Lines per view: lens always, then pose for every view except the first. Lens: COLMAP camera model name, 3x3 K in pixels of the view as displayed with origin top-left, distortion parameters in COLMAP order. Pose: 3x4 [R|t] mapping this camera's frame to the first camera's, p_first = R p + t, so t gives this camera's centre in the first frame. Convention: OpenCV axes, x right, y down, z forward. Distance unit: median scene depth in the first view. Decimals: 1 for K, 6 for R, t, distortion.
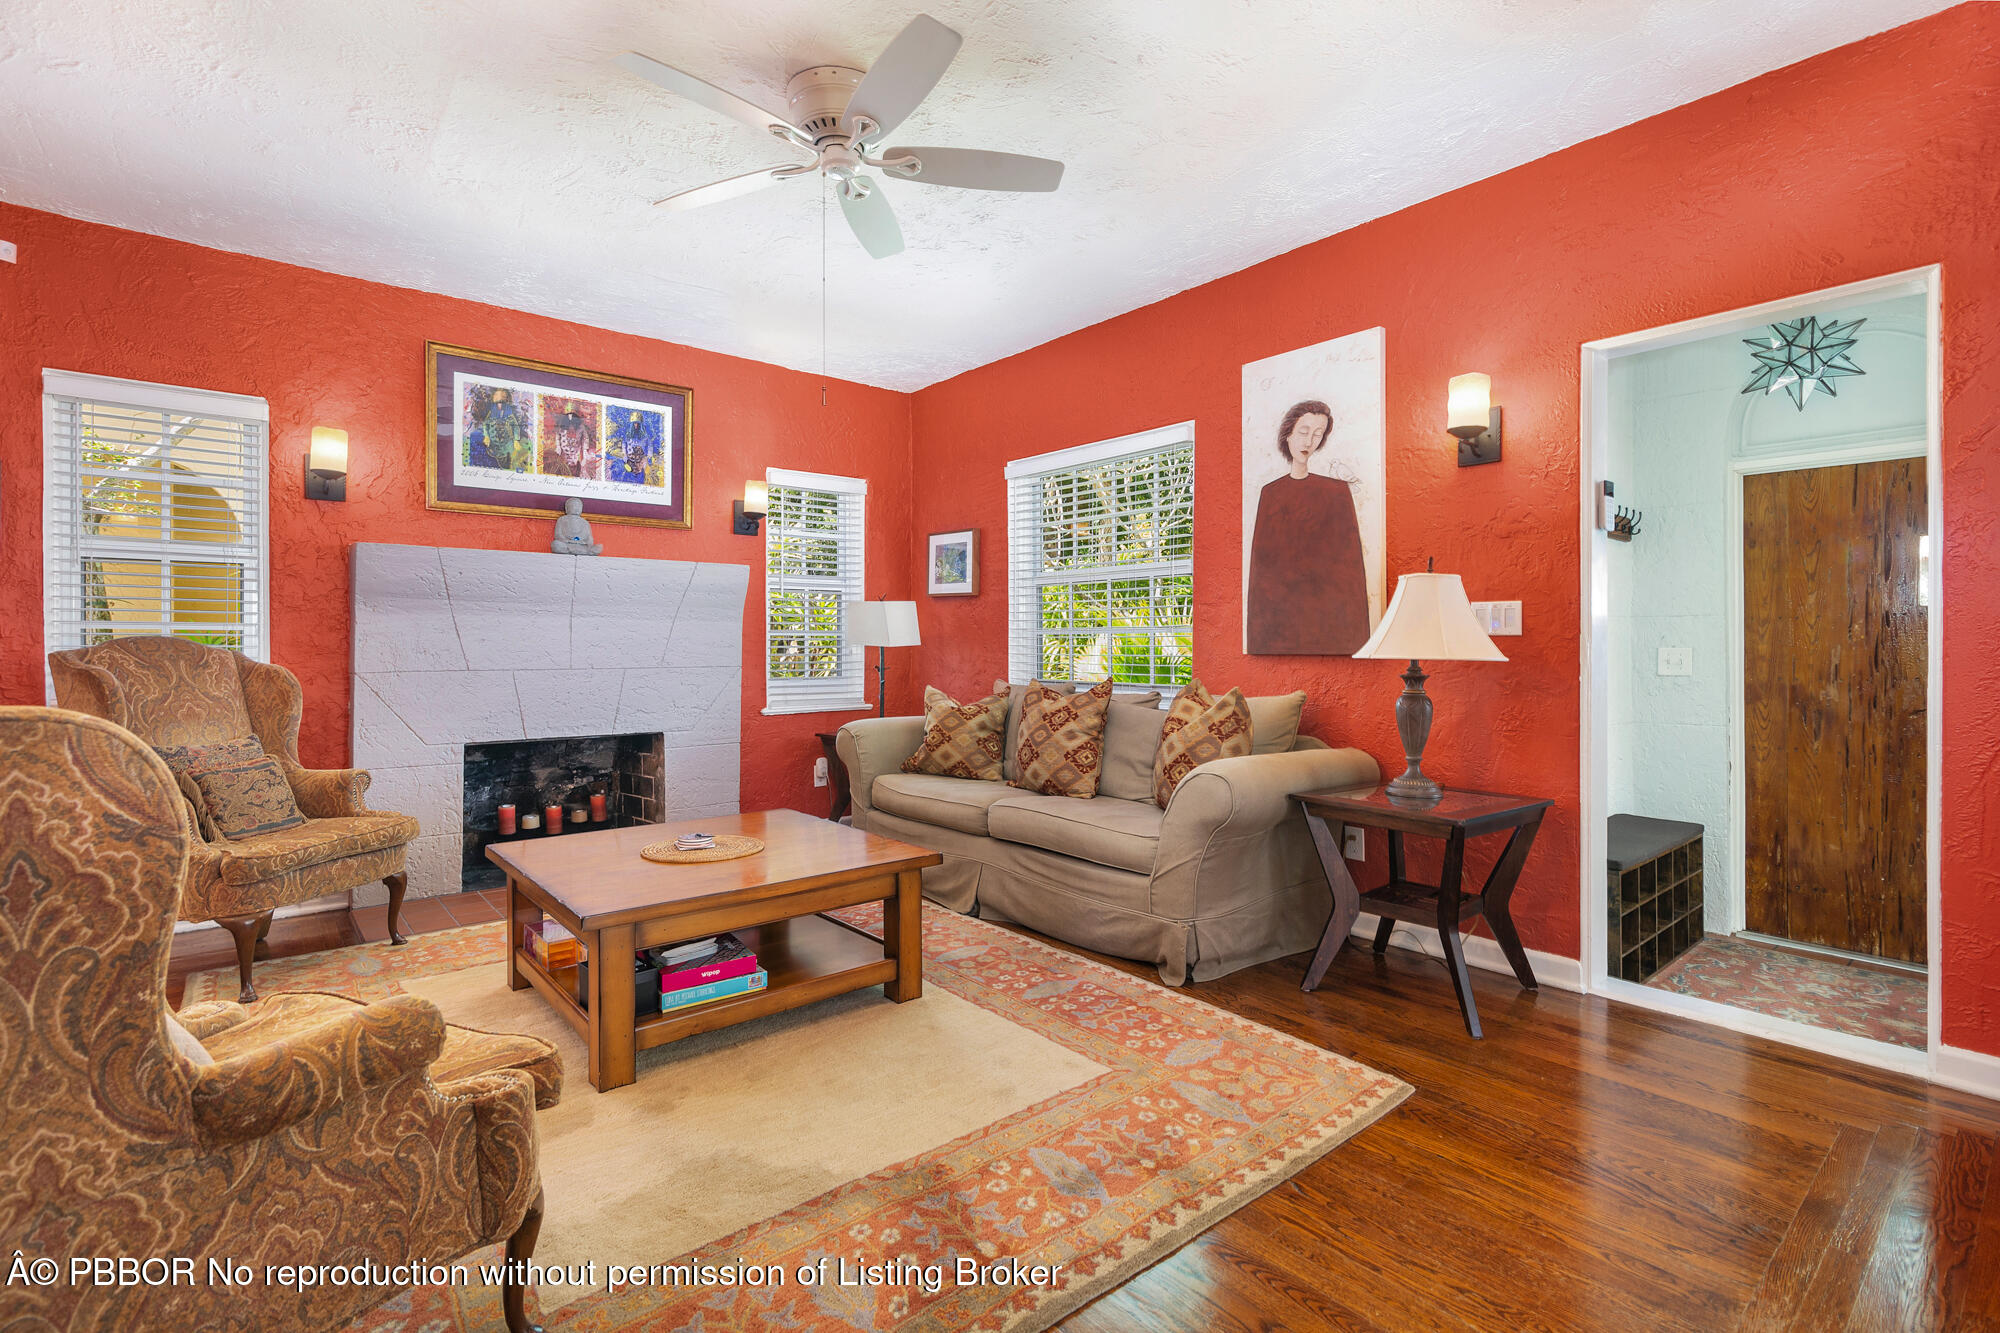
lens RADIAL K [[918.8, 0, 996.1], [0, 918.8, 657.6], [0, 0, 1]] dist [-0.000041, 0.000133]
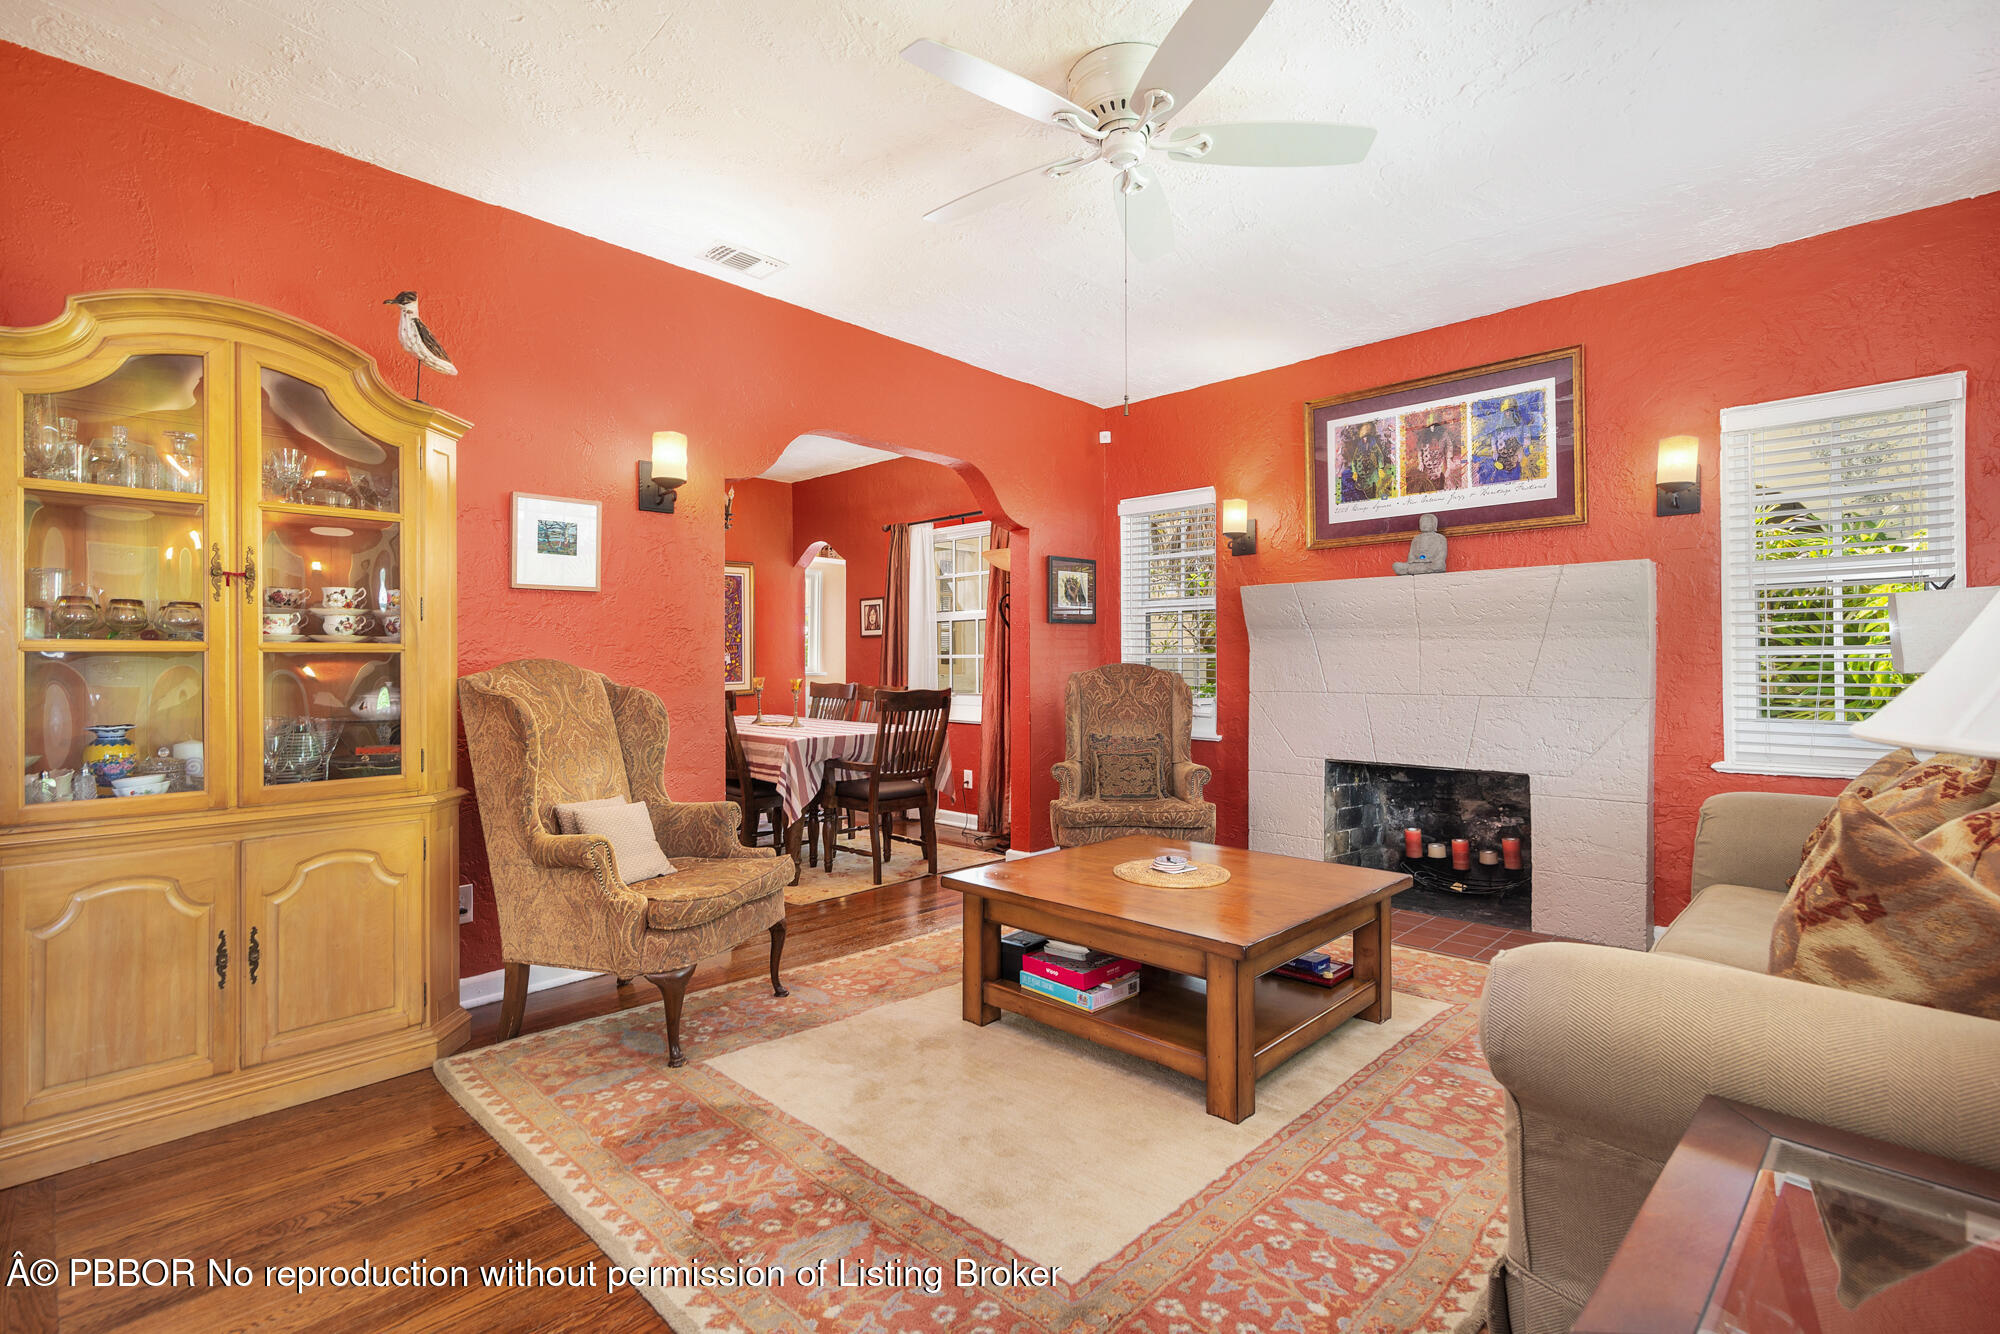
lens RADIAL K [[918.8, 0, 996.1], [0, 918.8, 658.1], [0, 0, 1]] dist [-0.000041, 0.000133]
pose [[0.110783, -0.009732, -0.993797, 0.432468], [-0.011568, 0.999872, -0.011081, -0.009259], [0.993777, 0.012724, 0.110656, 0.454339]]
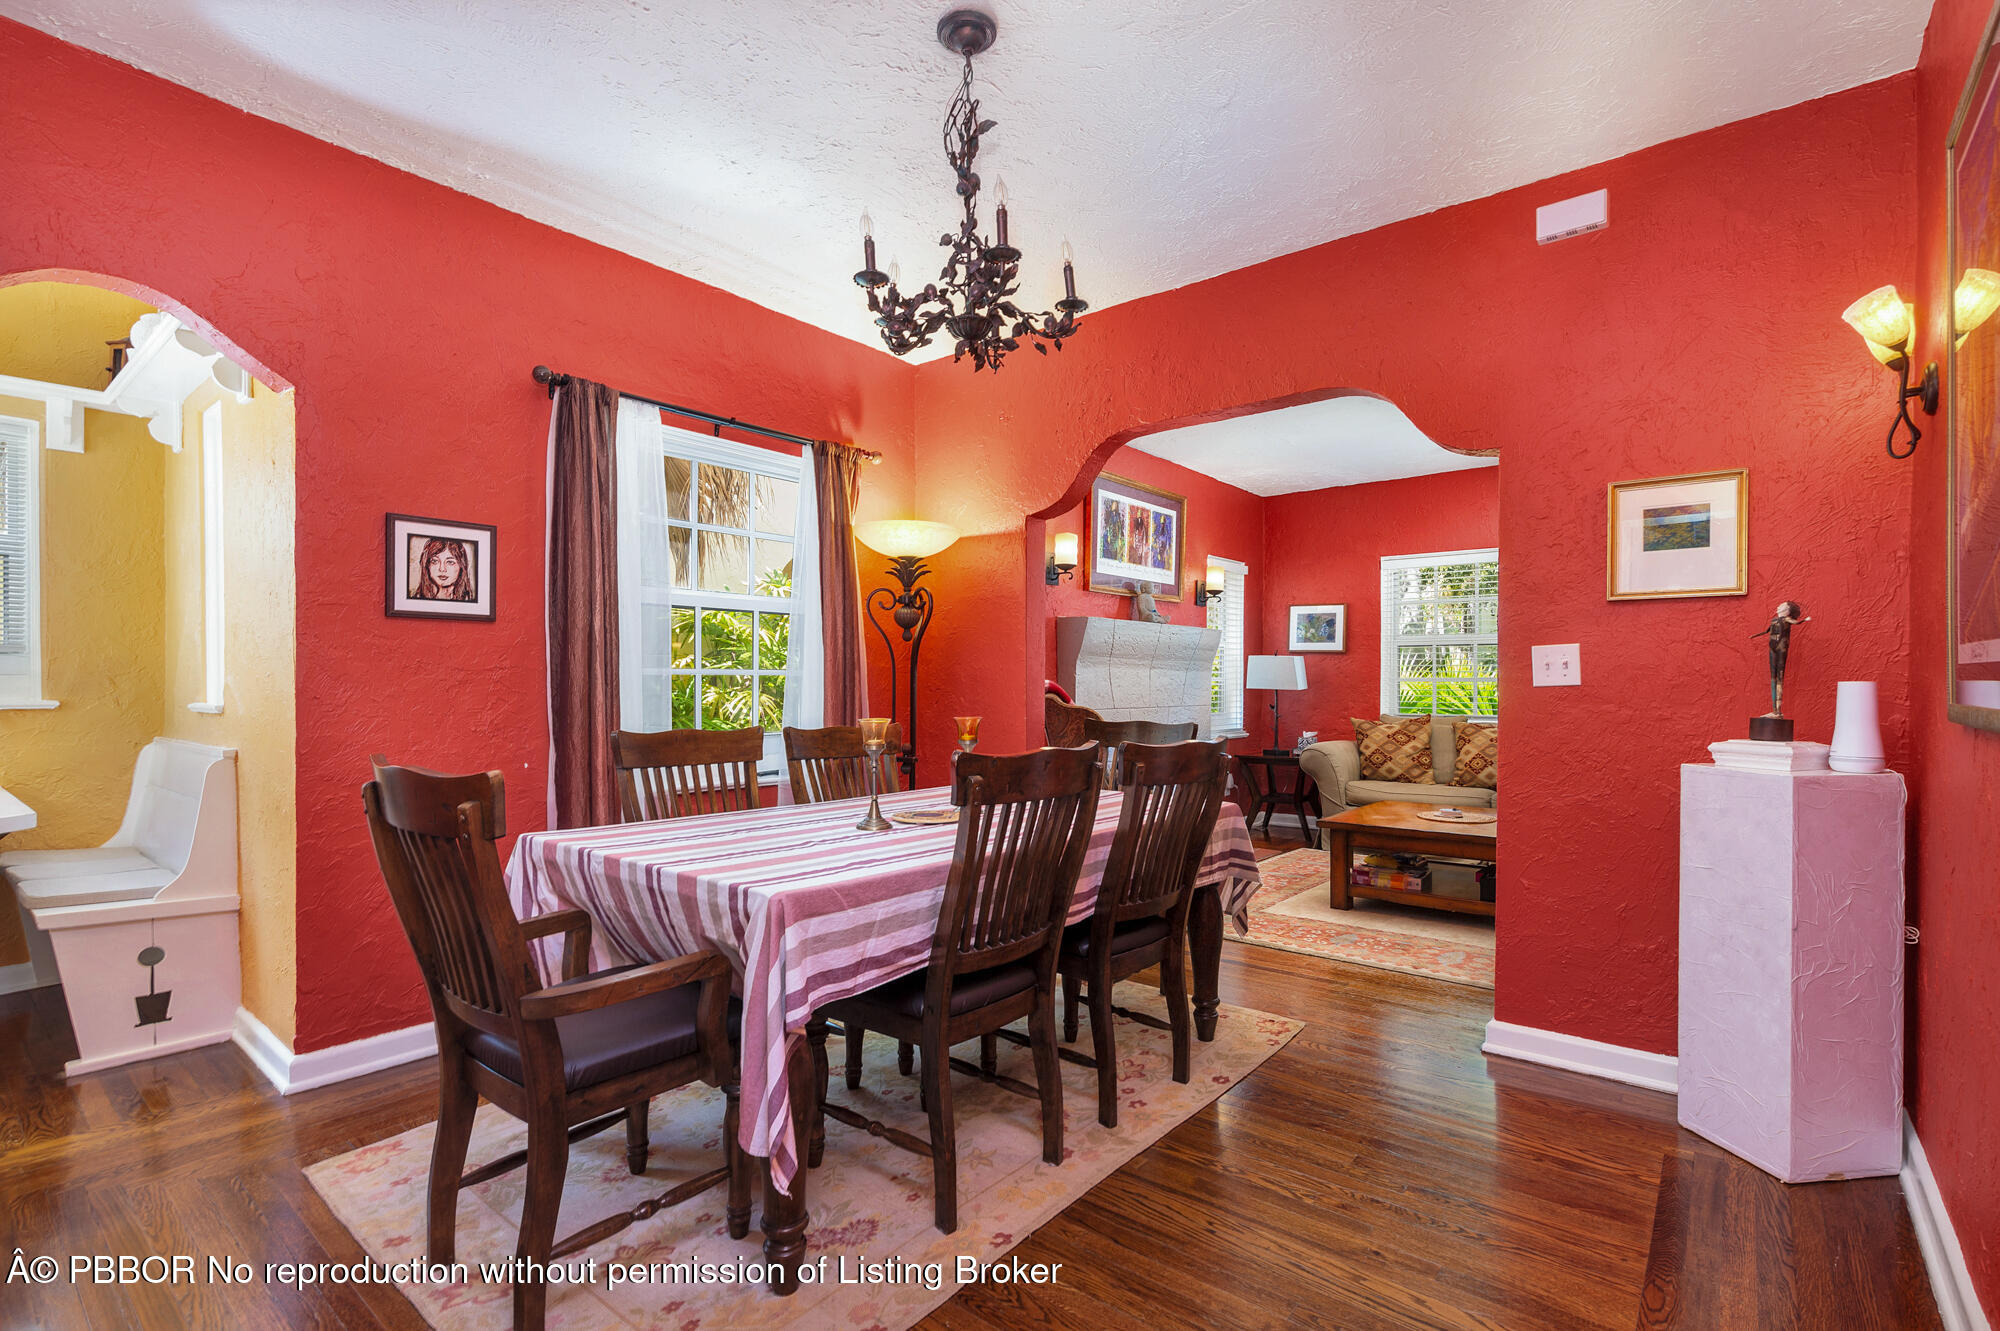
lens RADIAL K [[938.2, 0, 1010.2], [0, 938.2, 690.4], [0, 0, 1]] dist [-0.000077, 0.000386]
pose [[0.978558, -0.003123, 0.205947, -0.940545], [0.004500, 0.999971, -0.006217, -0.006072], [-0.205922, 0.007011, 0.978543, -0.302405]]
